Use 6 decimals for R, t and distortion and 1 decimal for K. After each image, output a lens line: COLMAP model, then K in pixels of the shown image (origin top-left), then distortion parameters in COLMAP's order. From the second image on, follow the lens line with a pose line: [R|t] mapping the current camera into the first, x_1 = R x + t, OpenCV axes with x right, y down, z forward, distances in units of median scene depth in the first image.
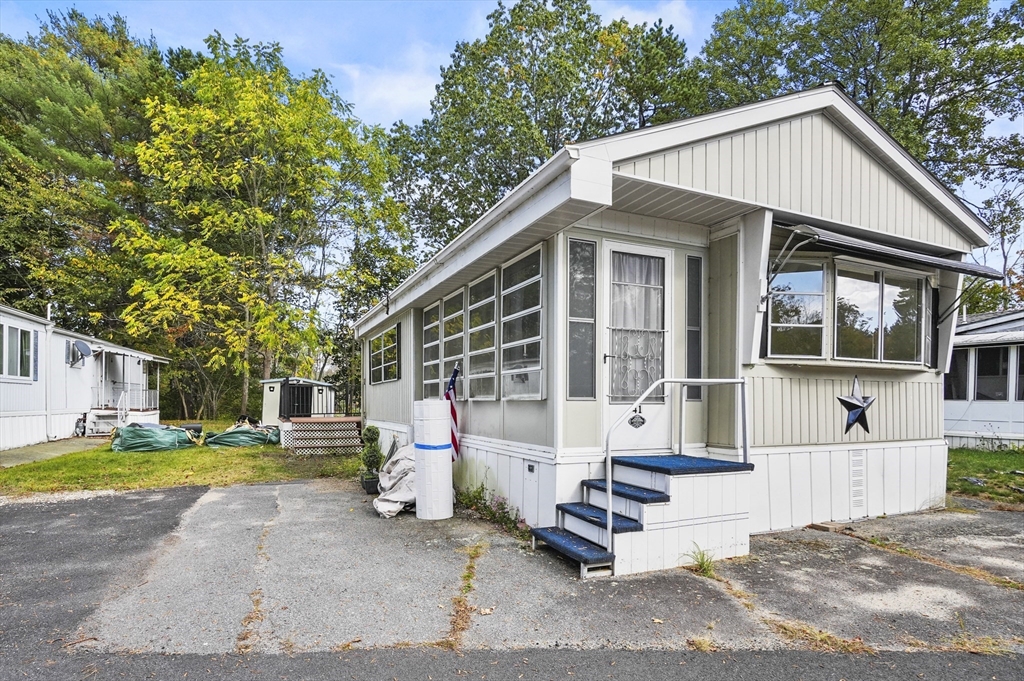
lens RADIAL K [[504.6, 0, 502.2], [0, 504.6, 403.1], [0, 0, 1]] dist [-0.000097, 0.001963]
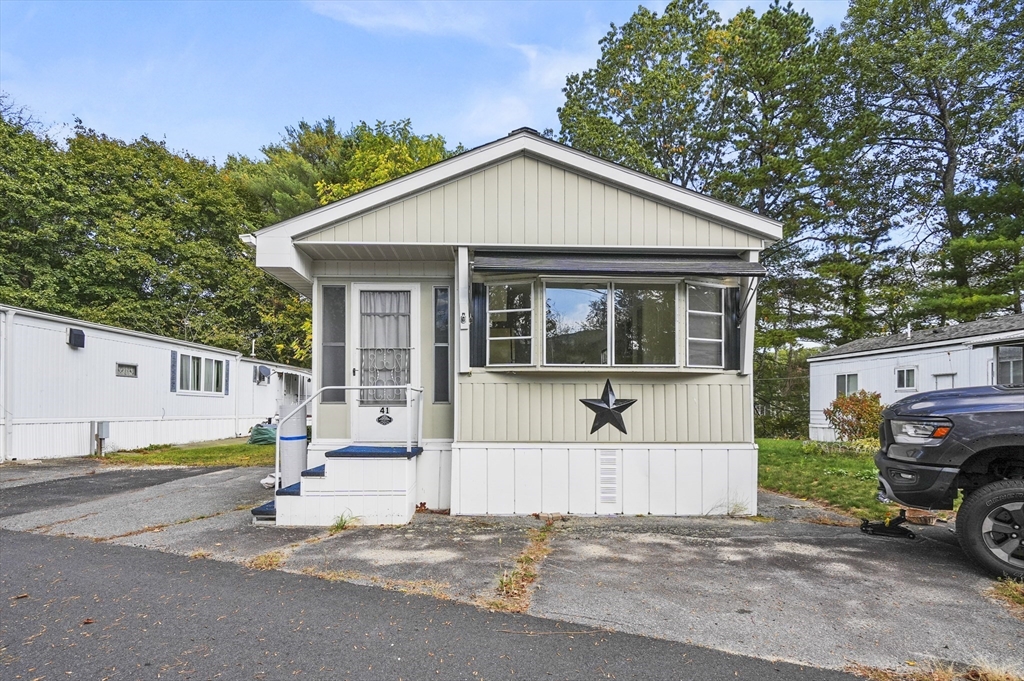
lens RADIAL K [[504.6, 0, 527.7], [0, 504.6, 395.7], [0, 0, 1]] dist [-0.000097, 0.001963]
pose [[0.929803, -0.011416, -0.367881, 0.987783], [-0.001229, 0.999417, -0.034121, 0.016938], [0.368056, 0.032178, 0.929247, -0.055003]]
